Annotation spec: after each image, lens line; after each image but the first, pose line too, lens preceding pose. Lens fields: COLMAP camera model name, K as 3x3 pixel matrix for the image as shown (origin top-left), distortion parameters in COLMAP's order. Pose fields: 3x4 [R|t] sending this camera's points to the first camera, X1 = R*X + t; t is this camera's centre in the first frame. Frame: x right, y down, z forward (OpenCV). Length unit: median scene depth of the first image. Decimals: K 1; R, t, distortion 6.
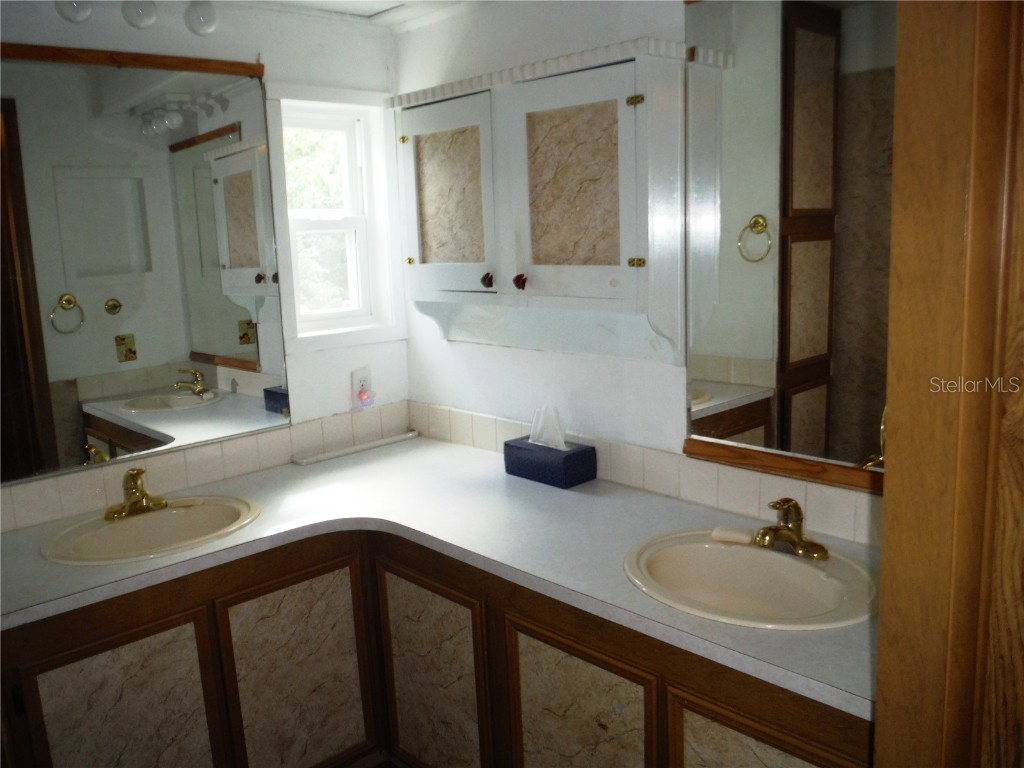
lens RADIAL K [[866.1, 0, 504.2], [0, 866.1, 383.7], [0, 0, 1]] dist [-0.080360, 0.049087]
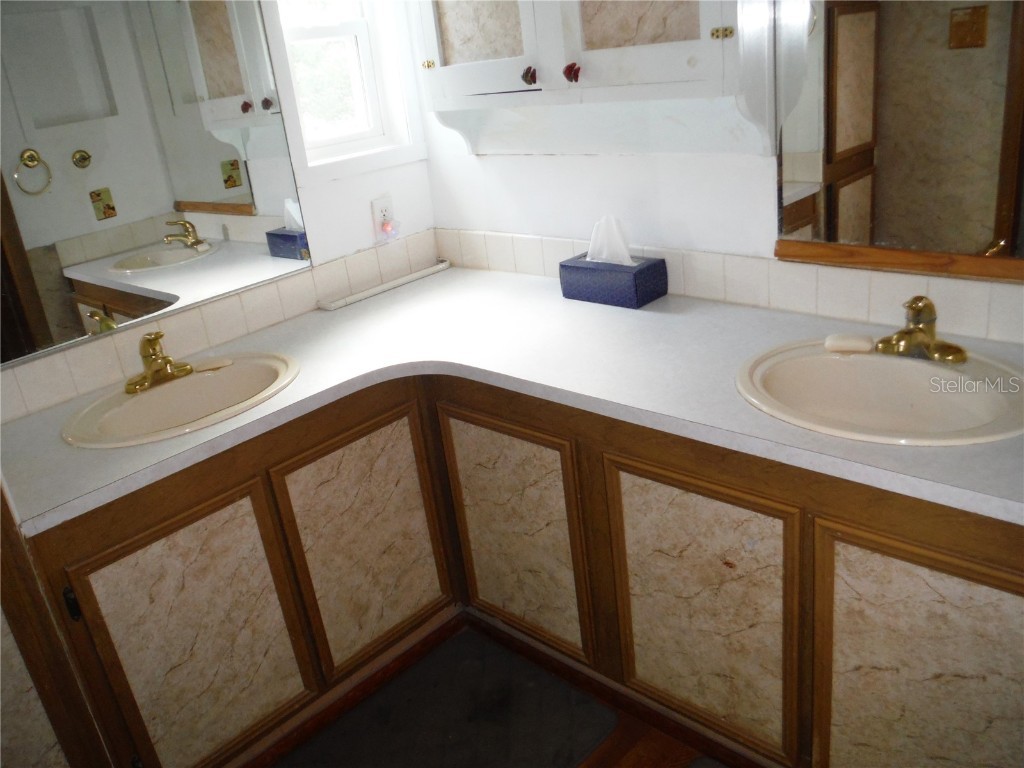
lens RADIAL K [[866.1, 0, 515.1], [0, 866.1, 377.5], [0, 0, 1]] dist [-0.080360, 0.049087]
pose [[0.995333, -0.093894, 0.022263, -0.085025], [0.087996, 0.977847, 0.189929, 0.010387], [-0.039603, -0.187083, 0.981545, 0.115712]]
